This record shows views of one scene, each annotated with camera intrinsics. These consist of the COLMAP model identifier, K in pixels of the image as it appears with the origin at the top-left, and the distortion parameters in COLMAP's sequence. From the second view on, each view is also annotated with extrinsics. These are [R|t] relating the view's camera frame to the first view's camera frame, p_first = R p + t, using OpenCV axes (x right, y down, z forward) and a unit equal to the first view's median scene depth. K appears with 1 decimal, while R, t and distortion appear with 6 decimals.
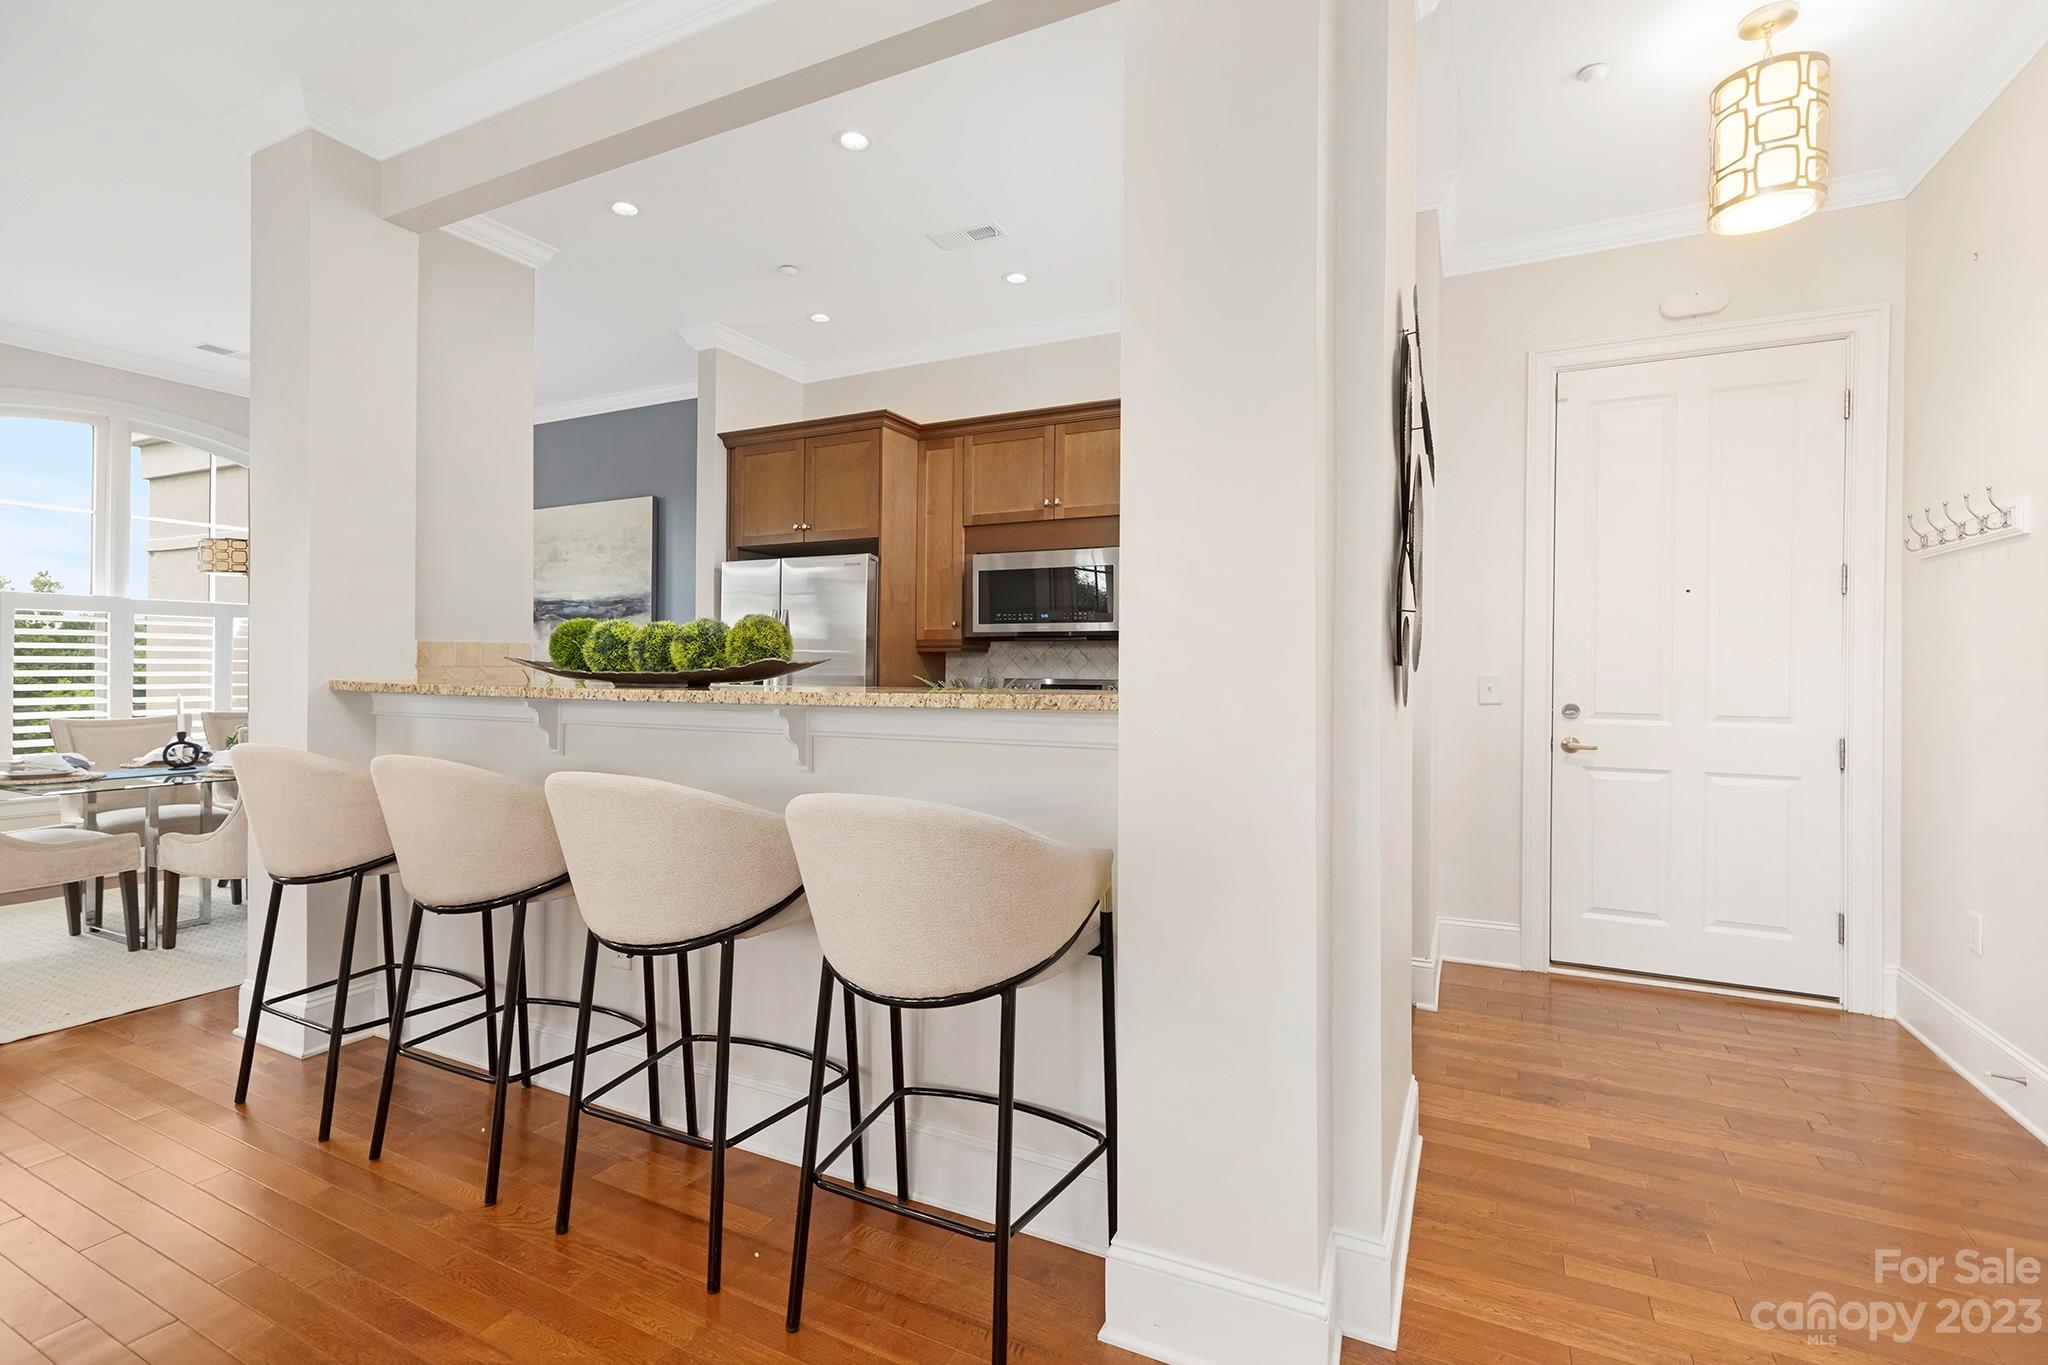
lens RADIAL K [[918.0, 0, 1024.1], [0, 918.0, 664.7], [0, 0, 1]] dist [-0.000332, 0.000024]
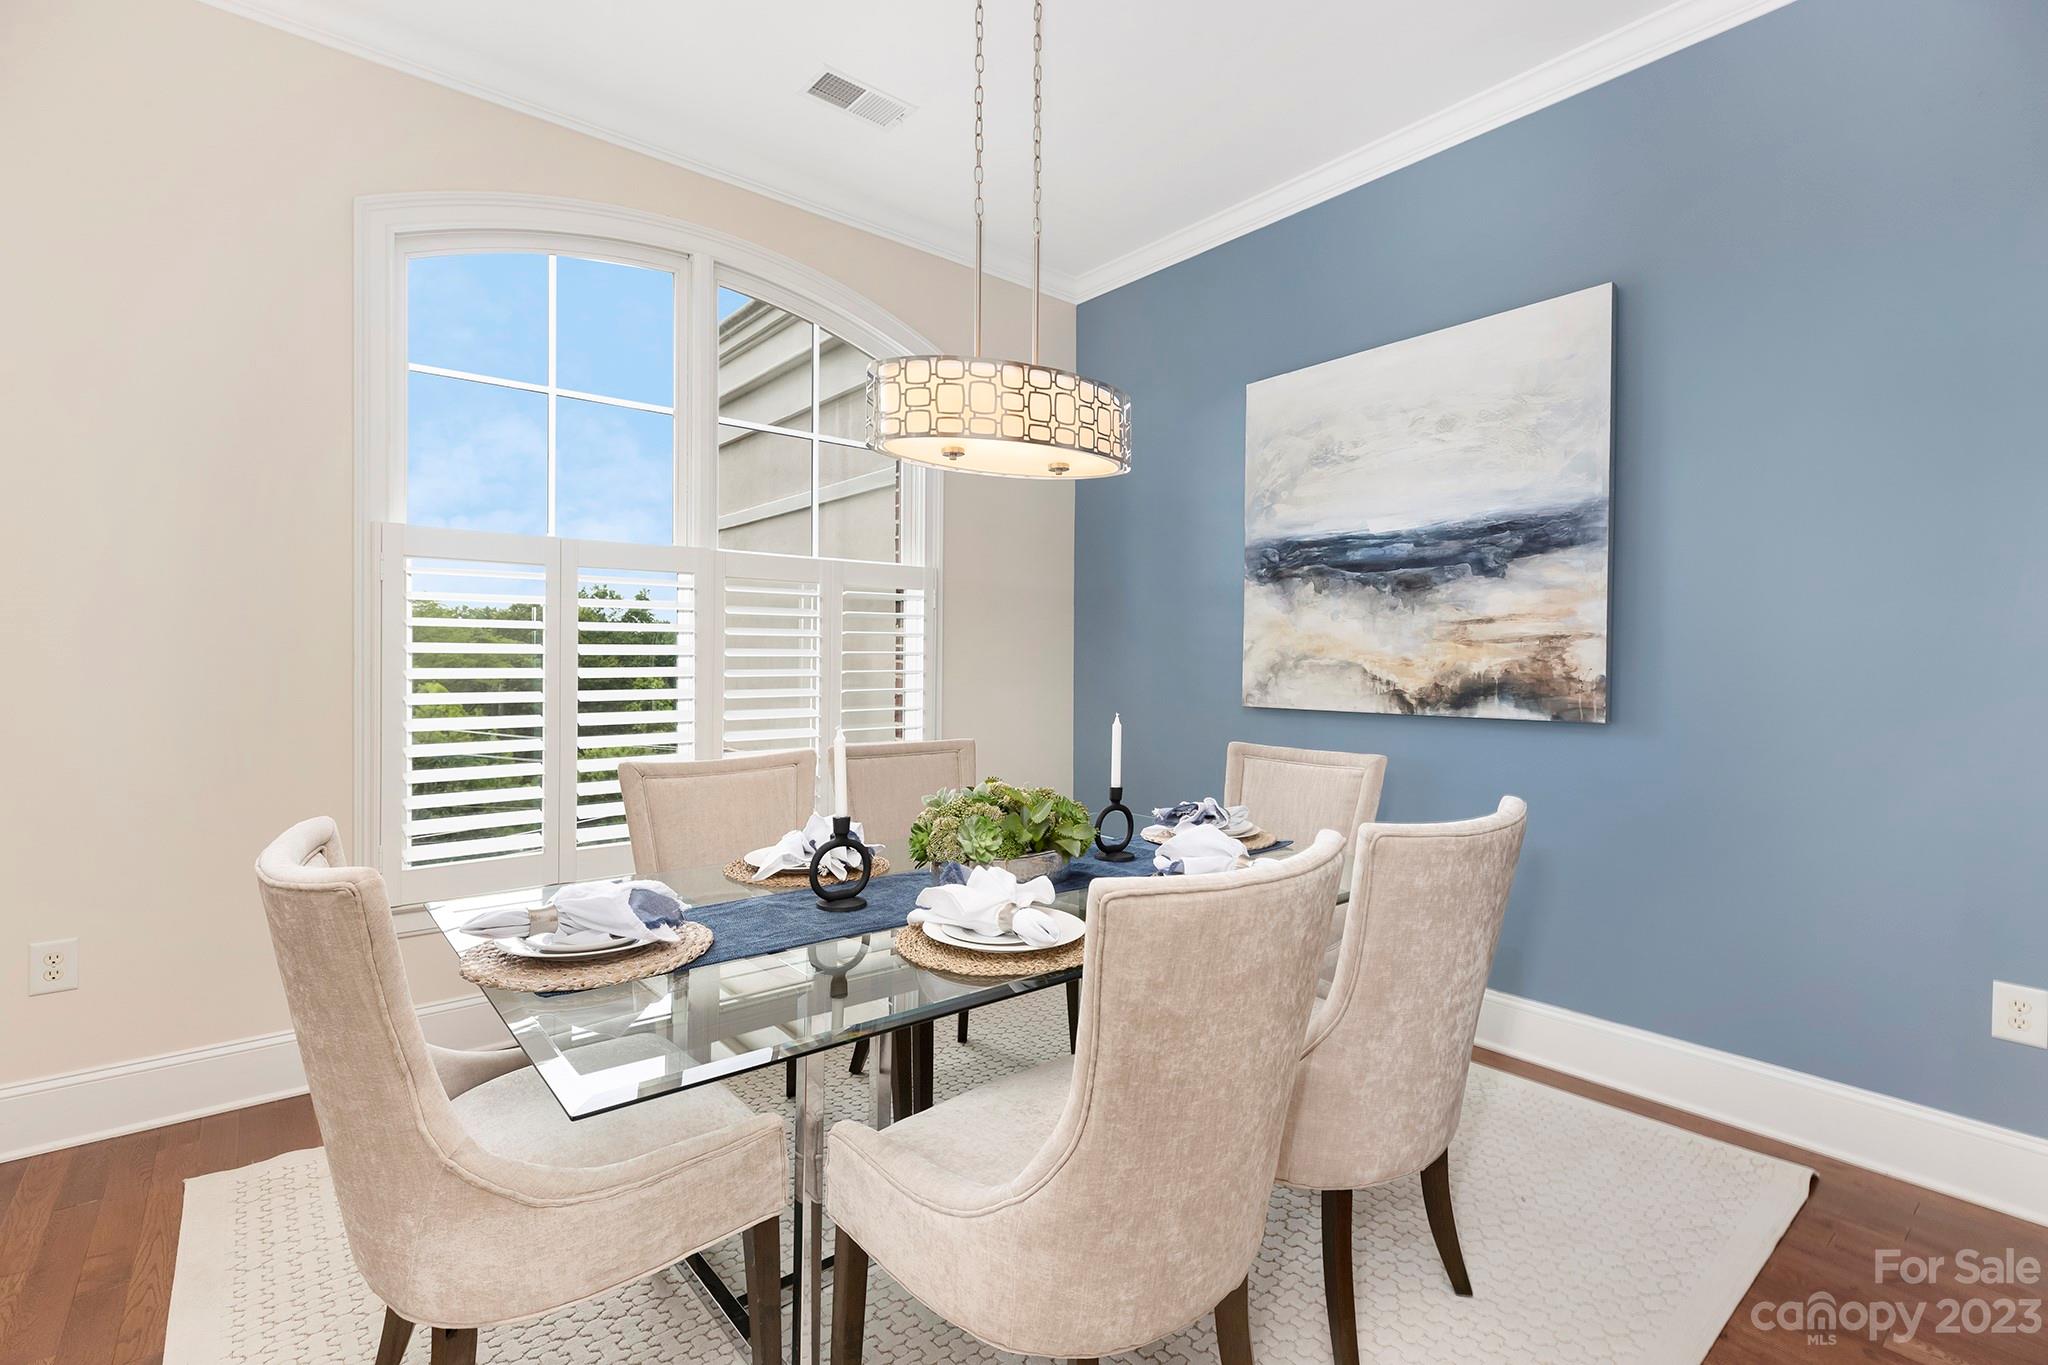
lens RADIAL K [[969.5, 0, 1024.0], [0, 969.5, 682.5], [0, 0, 1]] dist [-0.001360, -0.000066]
pose [[0.907335, 0.009781, -0.420295, -0.610066], [0.000441, 0.999707, 0.024217, -0.000214], [0.420408, -0.022158, 0.907064, 0.585974]]
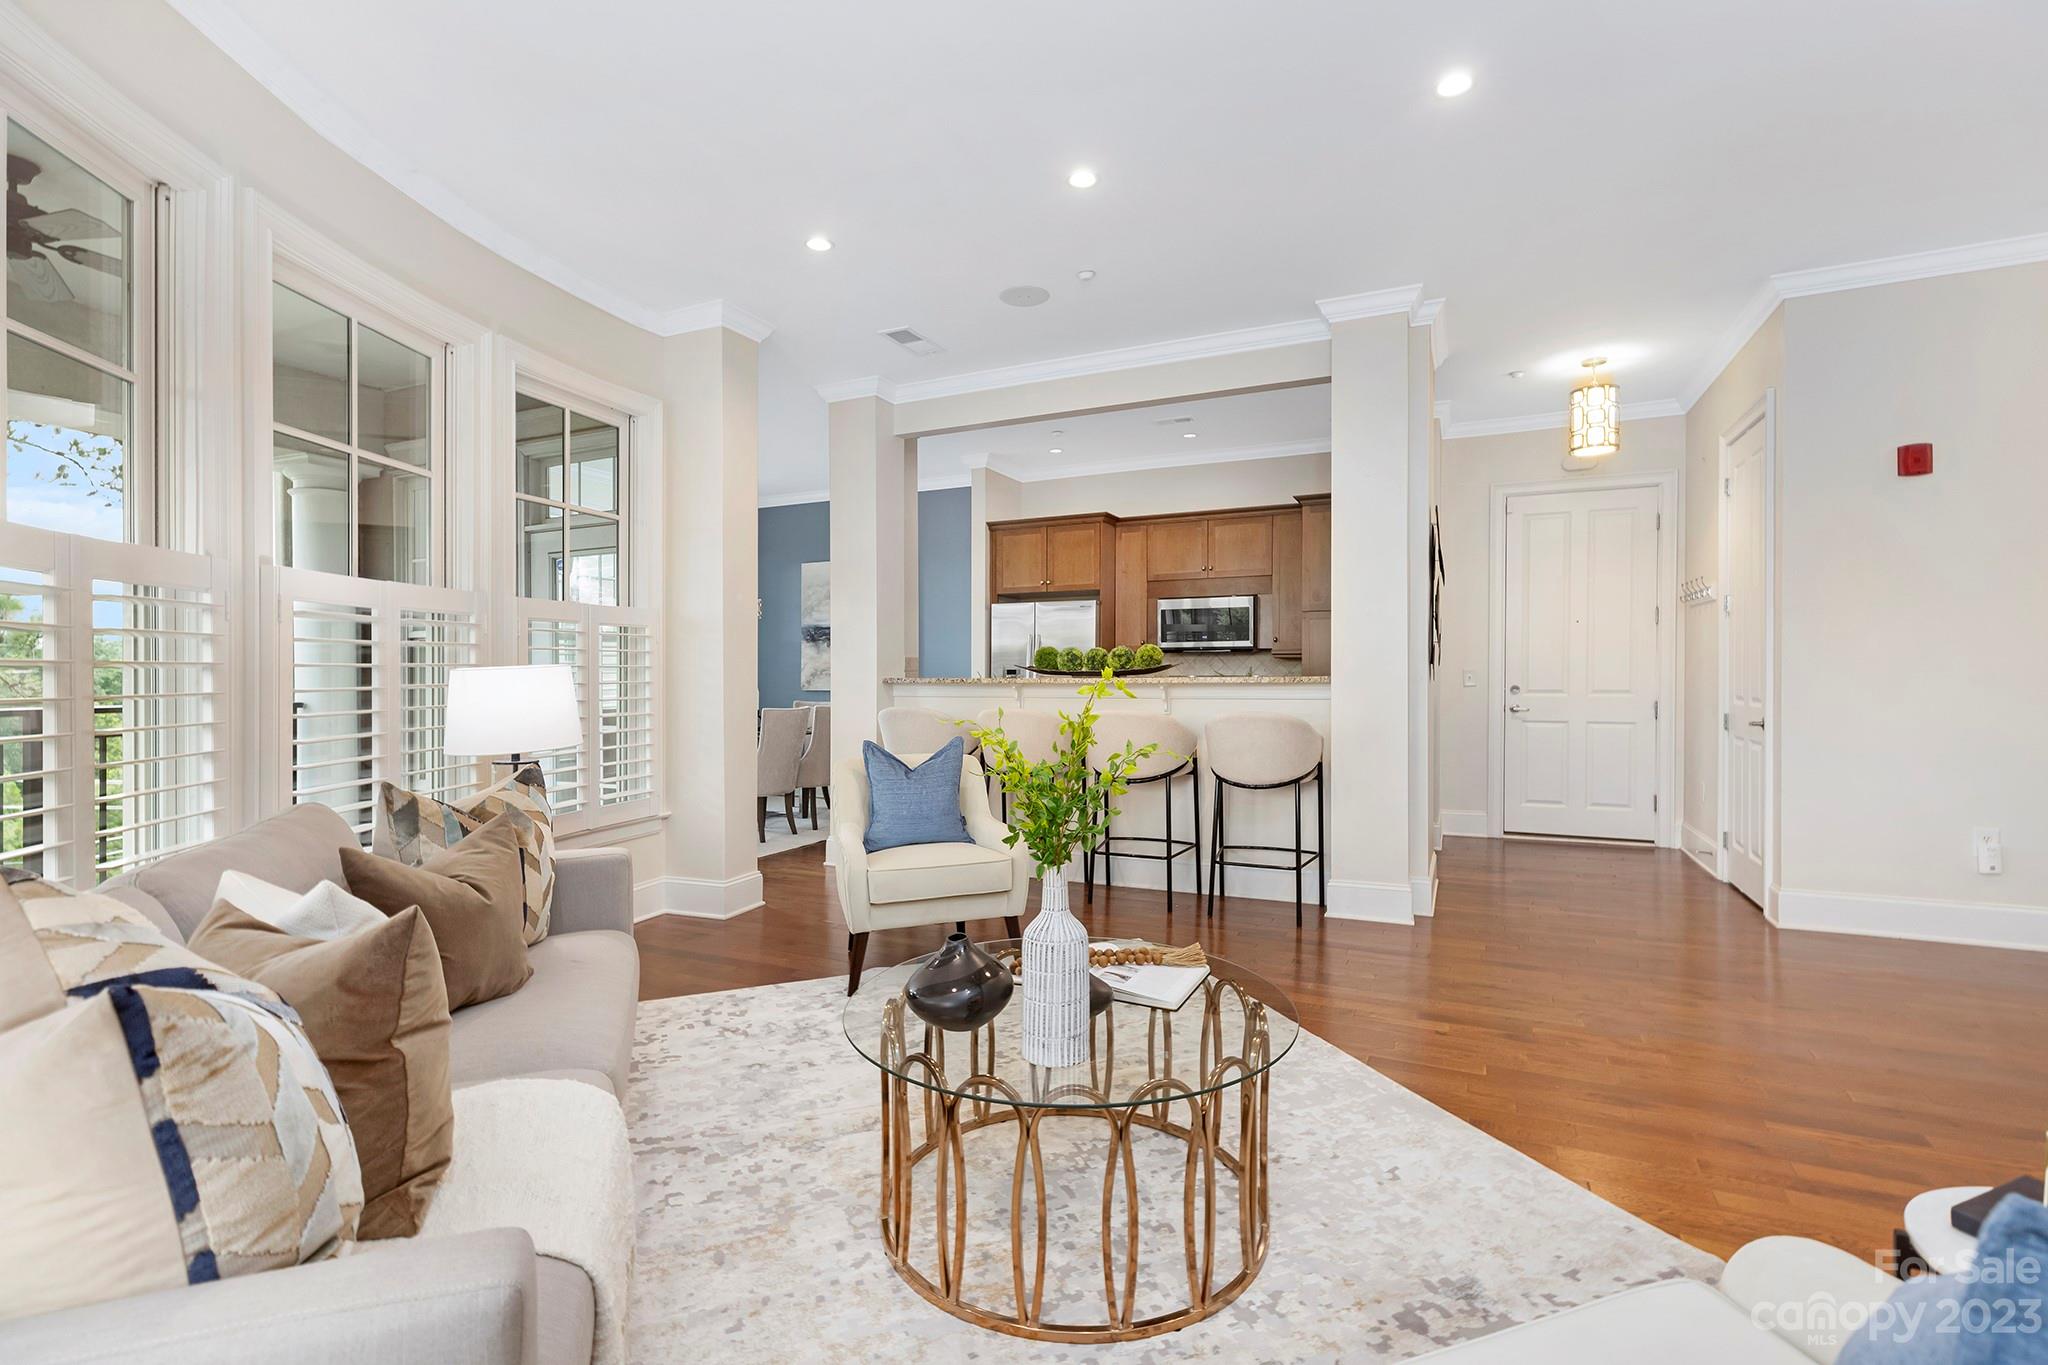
lens RADIAL K [[969.5, 0, 1024.0], [0, 969.5, 682.5], [0, 0, 1]] dist [-0.001360, -0.000066]
pose [[0.999270, -0.011476, 0.036449, -0.374395], [0.010996, 0.999850, 0.013357, 0.001989], [-0.036597, -0.012946, 0.999246, -0.747032]]
